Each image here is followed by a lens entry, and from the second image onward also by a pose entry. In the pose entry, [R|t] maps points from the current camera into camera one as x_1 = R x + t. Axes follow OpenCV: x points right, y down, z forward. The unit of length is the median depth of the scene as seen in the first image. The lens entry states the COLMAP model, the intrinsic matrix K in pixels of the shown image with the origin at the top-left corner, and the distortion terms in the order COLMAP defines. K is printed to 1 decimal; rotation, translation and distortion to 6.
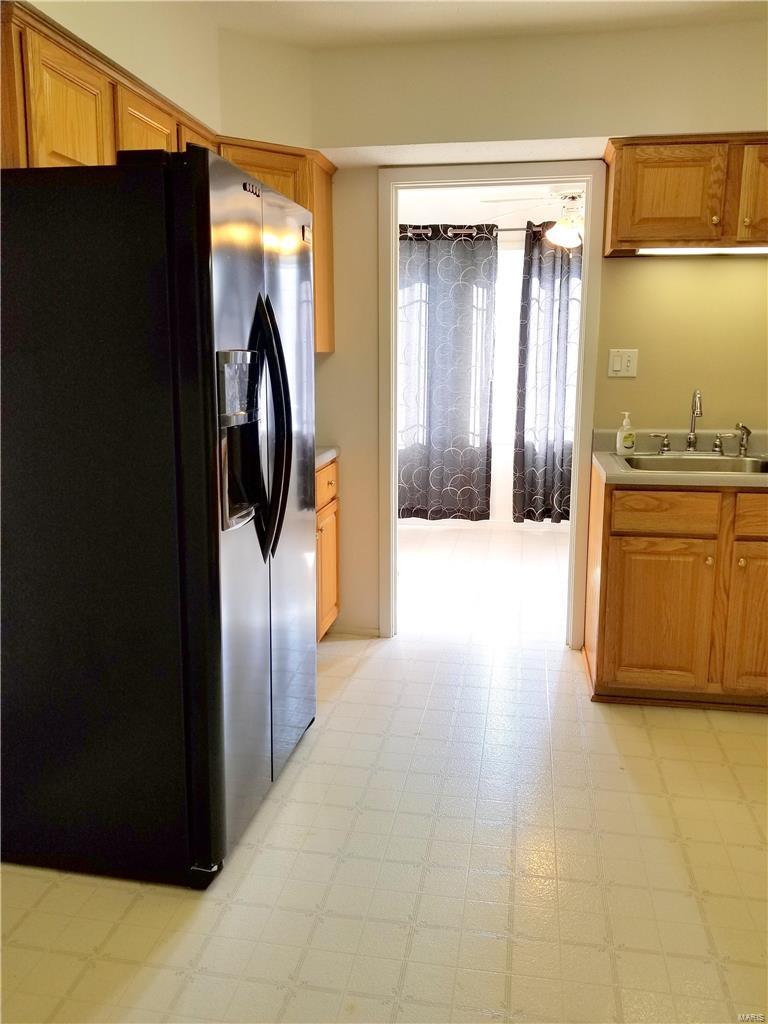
lens RADIAL K [[812.5, 0, 381.5], [0, 812.5, 515.0], [0, 0, 1]] dist [0.090927, -0.182017]
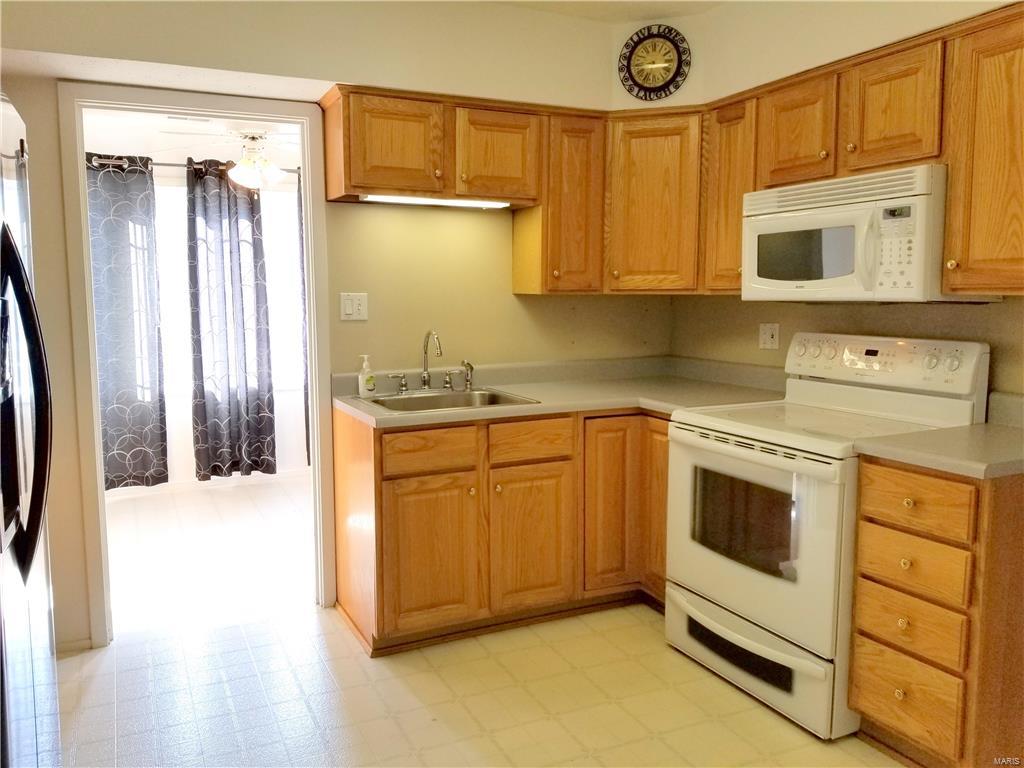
lens RADIAL K [[812.5, 0, 512.0], [0, 812.5, 384.0], [0, 0, 1]] dist [0.090927, -0.182017]
pose [[0.811708, -0.071142, 0.579715, -0.137195], [0.121447, 0.991418, -0.048382, -0.021408], [-0.571298, 0.109676, 0.813382, 0.097826]]
